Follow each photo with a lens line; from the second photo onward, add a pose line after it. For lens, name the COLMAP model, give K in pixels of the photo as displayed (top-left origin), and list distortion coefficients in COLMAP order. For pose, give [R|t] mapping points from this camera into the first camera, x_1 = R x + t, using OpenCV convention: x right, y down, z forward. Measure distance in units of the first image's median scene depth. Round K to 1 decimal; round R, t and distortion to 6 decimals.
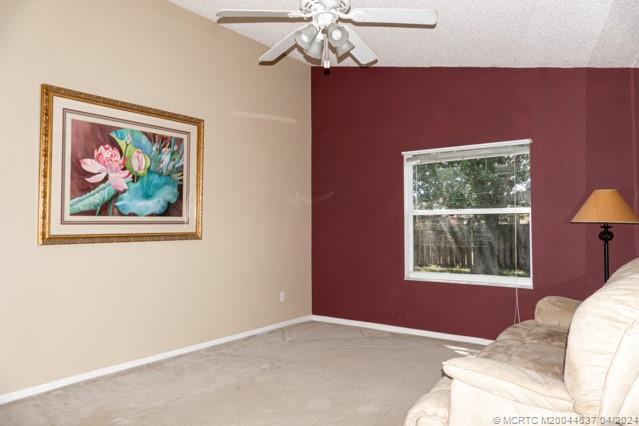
lens RADIAL K [[458.7, 0, 319.5], [0, 458.7, 213.0], [0, 0, 1]] dist [-0.000944, 0.001456]
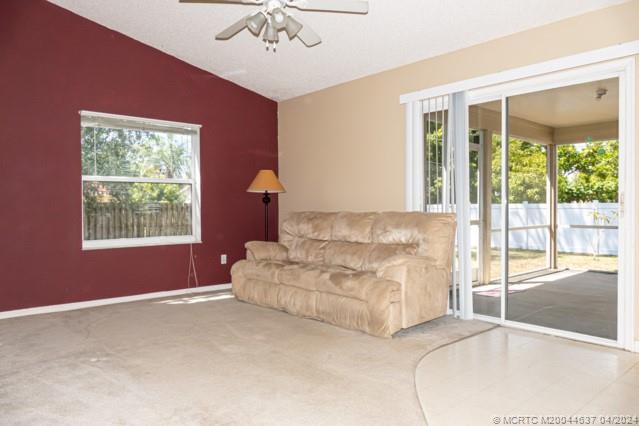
lens RADIAL K [[458.7, 0, 319.5], [0, 458.7, 213.0], [0, 0, 1]] dist [-0.000944, 0.001456]
pose [[0.252424, -0.030073, 0.967149, -0.841517], [-0.037951, 0.998440, 0.040951, 0.018741], [-0.966872, -0.047041, 0.250889, 0.418732]]
